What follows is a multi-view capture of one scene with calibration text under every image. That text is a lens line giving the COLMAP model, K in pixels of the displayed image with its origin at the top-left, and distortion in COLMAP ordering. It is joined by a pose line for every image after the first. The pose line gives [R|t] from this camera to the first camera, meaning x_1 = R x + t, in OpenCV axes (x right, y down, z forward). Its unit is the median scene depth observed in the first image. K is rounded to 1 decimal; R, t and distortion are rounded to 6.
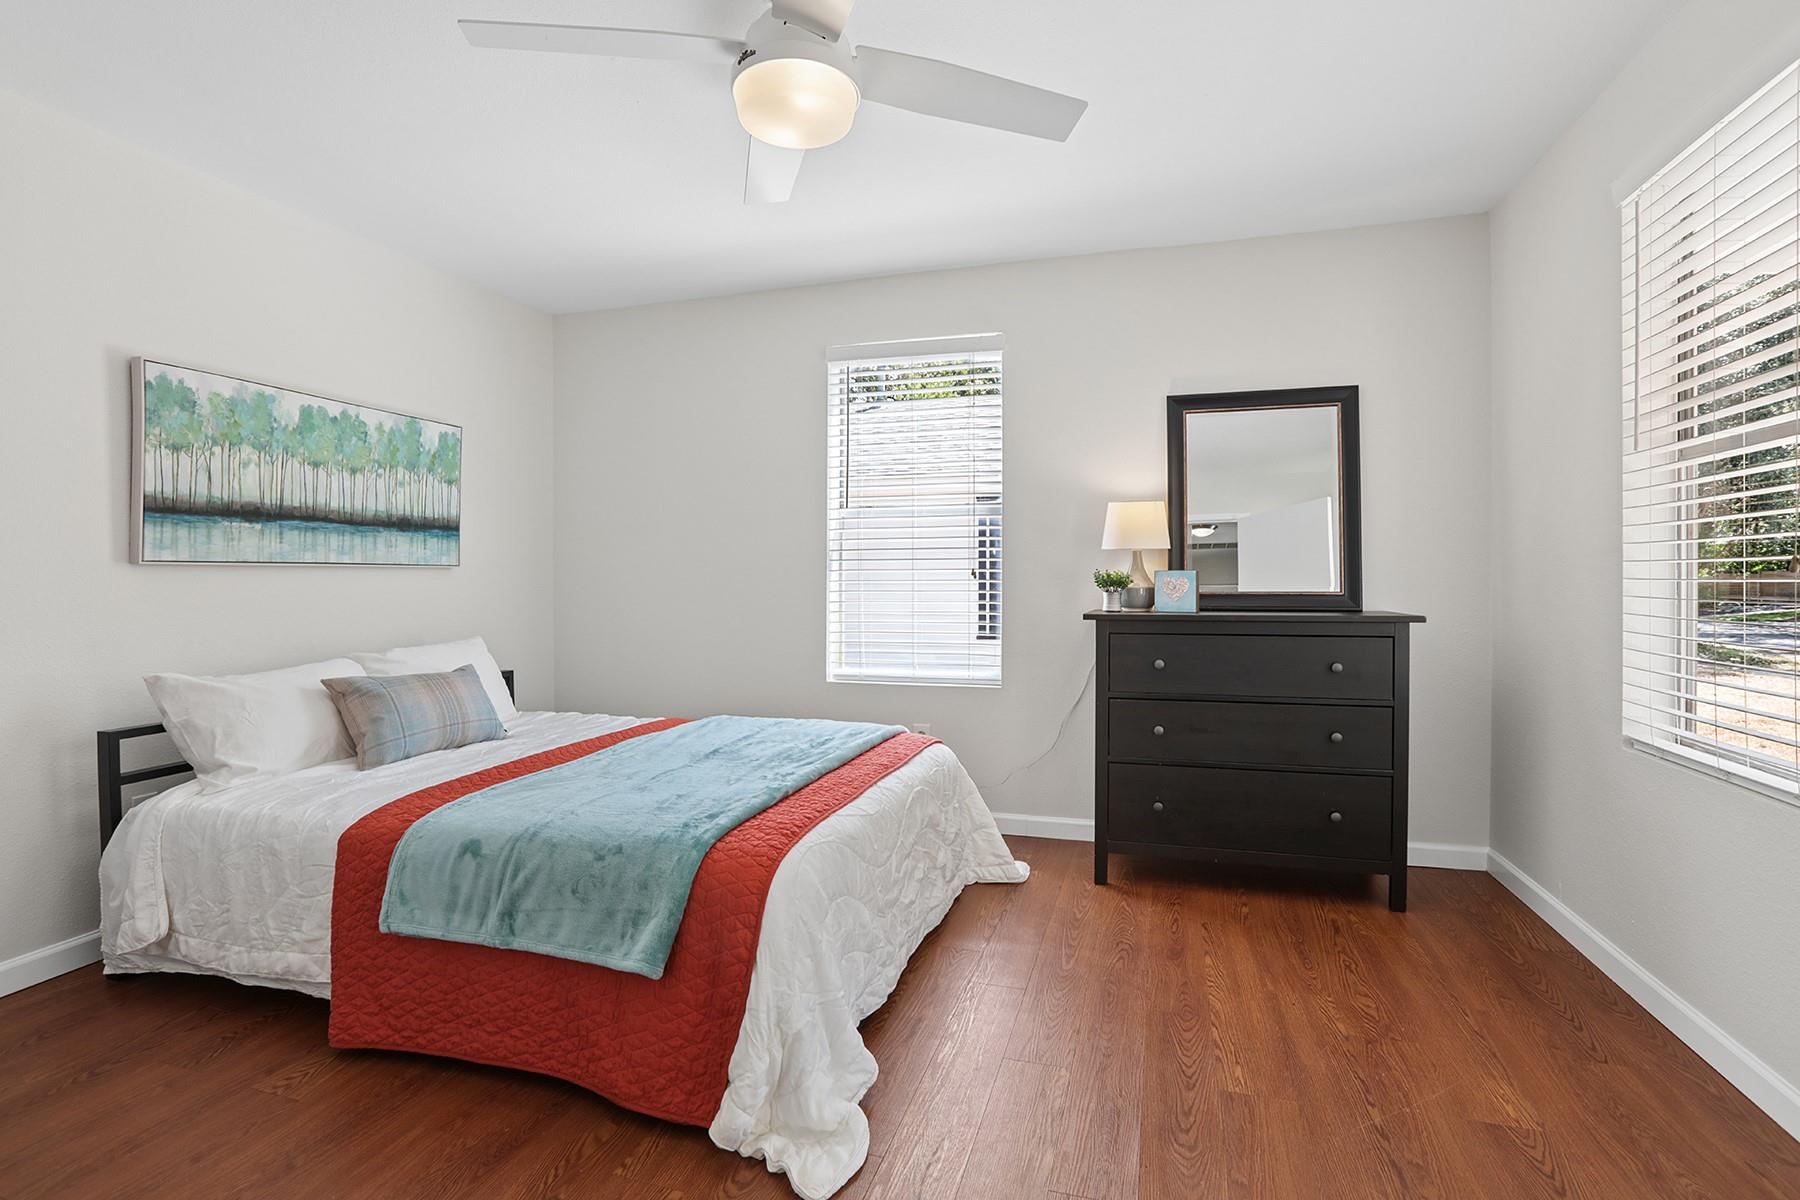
lens RADIAL K [[845.9, 0, 905.3], [0, 845.9, 597.3], [0, 0, 1]] dist [-0.025294, -0.000104]
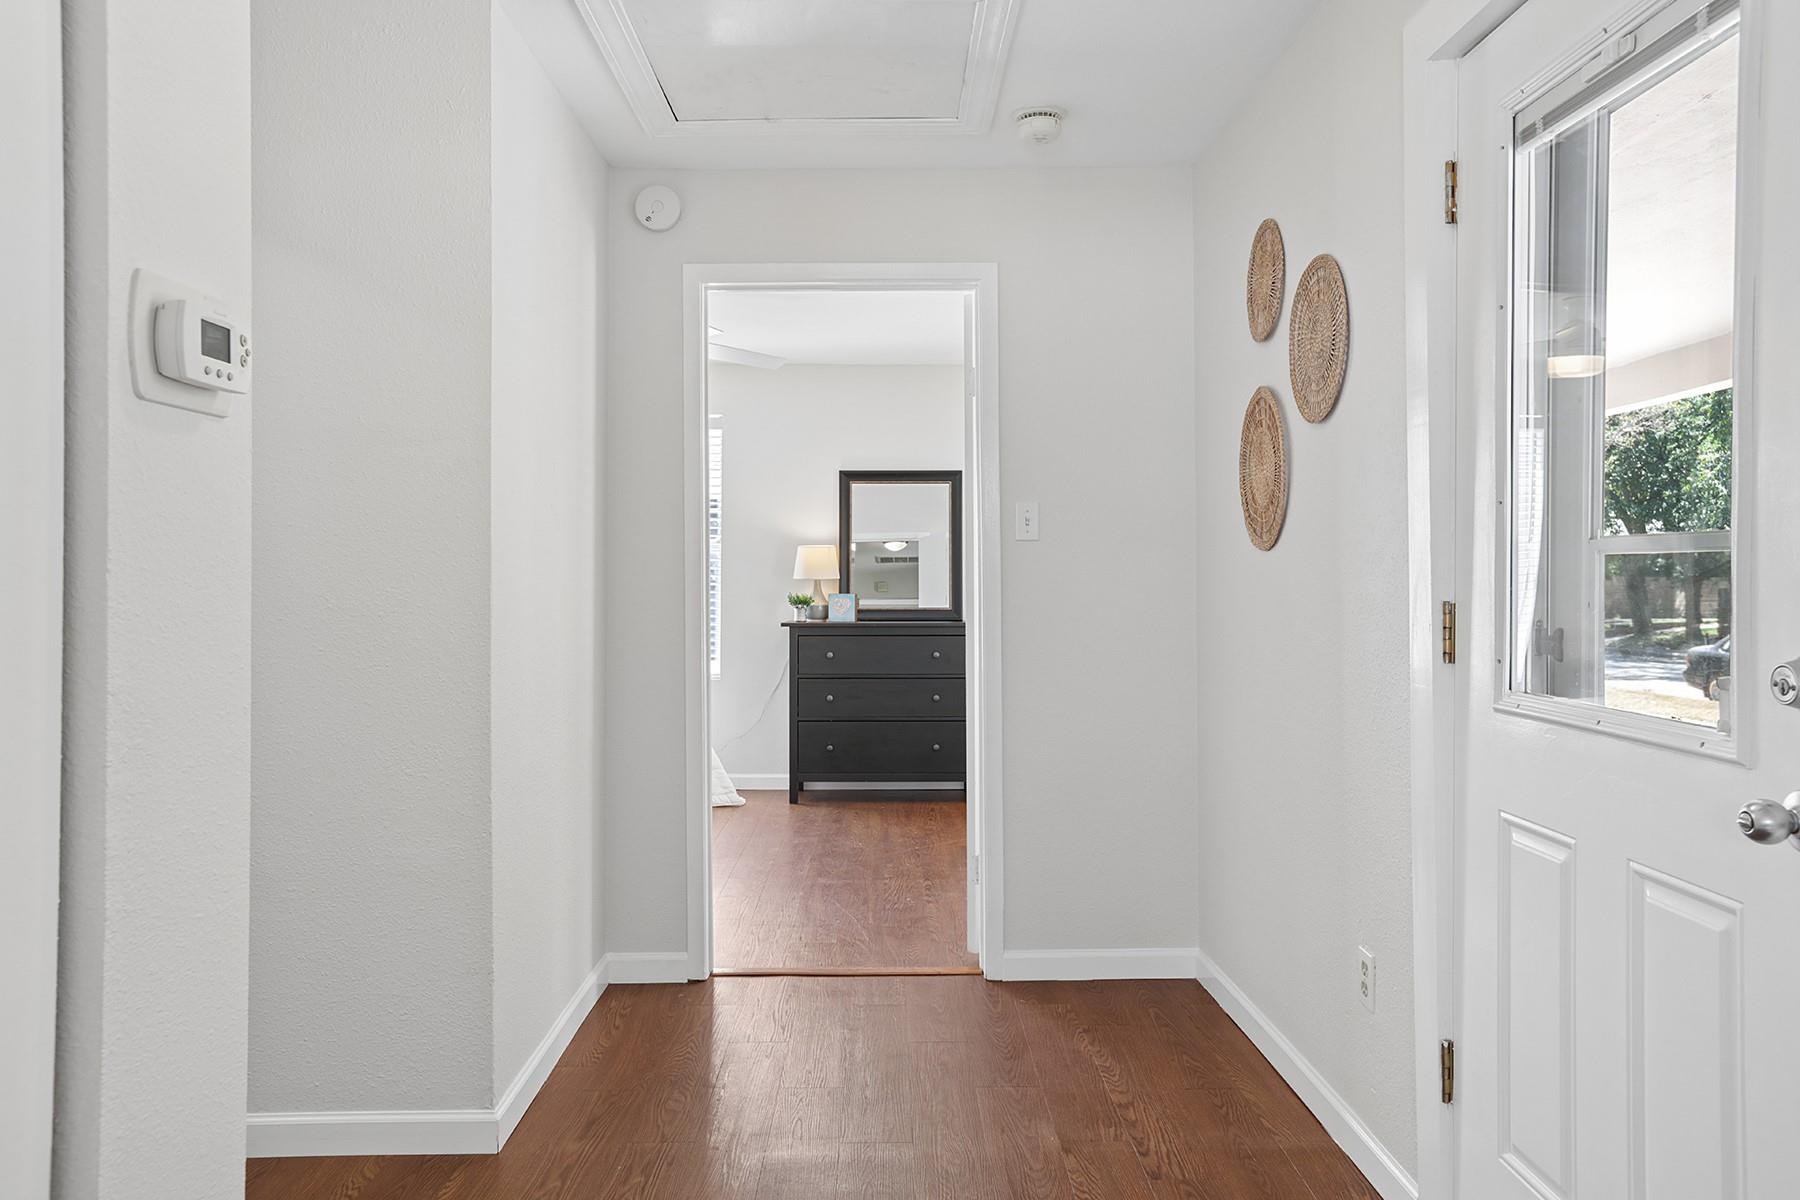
lens RADIAL K [[1397.4, 0, 900.7], [0, 1397.4, 602.5], [0, 0, 1]] dist [-0.003453, -0.000045]
pose [[0.956133, -0.000290, 0.292932, -0.299118], [0.003060, 0.999955, -0.008997, 0.006080], [-0.292916, 0.009499, 0.956091, -1.368932]]
